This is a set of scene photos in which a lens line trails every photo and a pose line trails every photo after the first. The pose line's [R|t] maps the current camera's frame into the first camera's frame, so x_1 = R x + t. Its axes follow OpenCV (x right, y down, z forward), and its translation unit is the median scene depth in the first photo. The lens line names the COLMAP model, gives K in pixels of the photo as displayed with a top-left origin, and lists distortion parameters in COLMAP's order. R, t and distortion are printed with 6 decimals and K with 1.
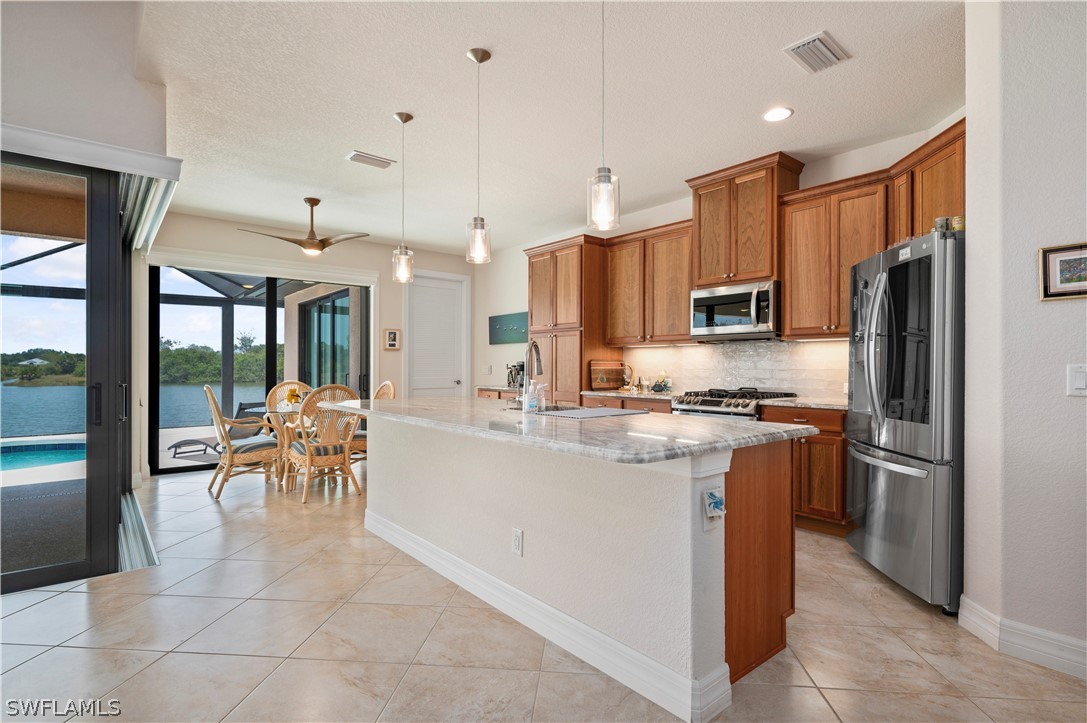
lens RADIAL K [[526.0, 0, 516.4], [0, 526.0, 370.4], [0, 0, 1]] dist [-0.004154, 0.000420]
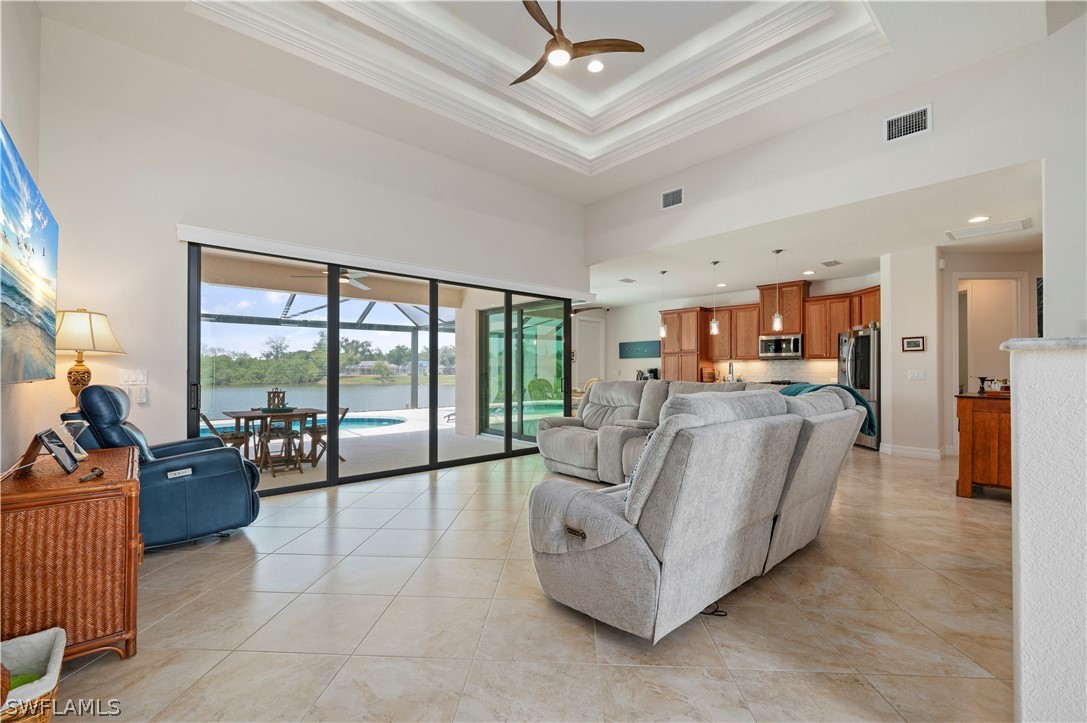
lens RADIAL K [[466.8, 0, 518.6], [0, 466.8, 369.6], [0, 0, 1]] dist [0.006192, -0.002728]
pose [[0.998871, 0.000245, 0.047497, -0.689054], [0.000270, 0.999941, -0.010835, 0.007188], [-0.047497, 0.010836, 0.998813, -0.809320]]
